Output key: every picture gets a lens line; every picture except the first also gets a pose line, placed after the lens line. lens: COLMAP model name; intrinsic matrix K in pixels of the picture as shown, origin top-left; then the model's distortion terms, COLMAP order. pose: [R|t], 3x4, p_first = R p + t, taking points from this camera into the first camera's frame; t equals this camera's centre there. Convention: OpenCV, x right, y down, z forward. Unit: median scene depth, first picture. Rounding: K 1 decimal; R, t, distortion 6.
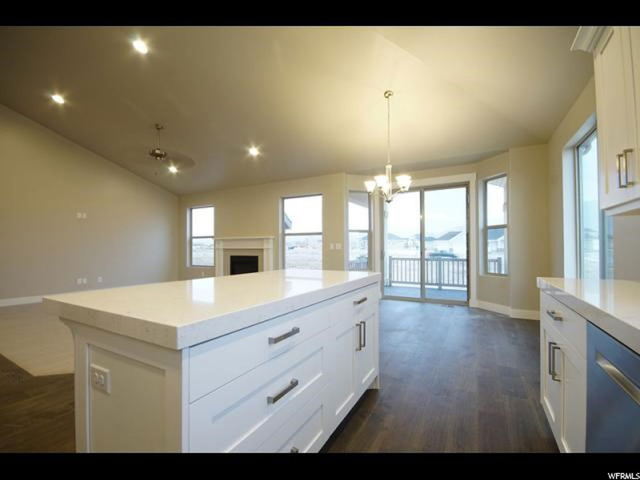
lens RADIAL K [[285.1, 0, 320.0], [0, 285.1, 240.0], [0, 0, 1]] dist [-0.000692, -0.000080]
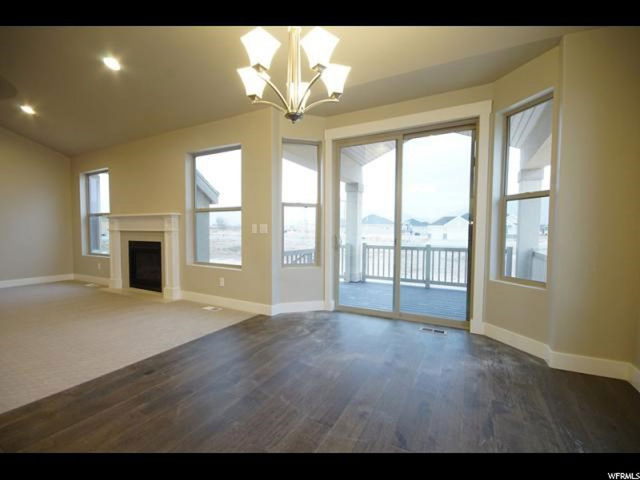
lens RADIAL K [[285.1, 0, 320.0], [0, 285.1, 240.0], [0, 0, 1]] dist [-0.000692, -0.000080]
pose [[0.999803, 0.010068, 0.017113, 0.166166], [-0.011003, 0.998400, 0.055458, 0.010420], [-0.016527, -0.055635, 0.998314, 0.352352]]
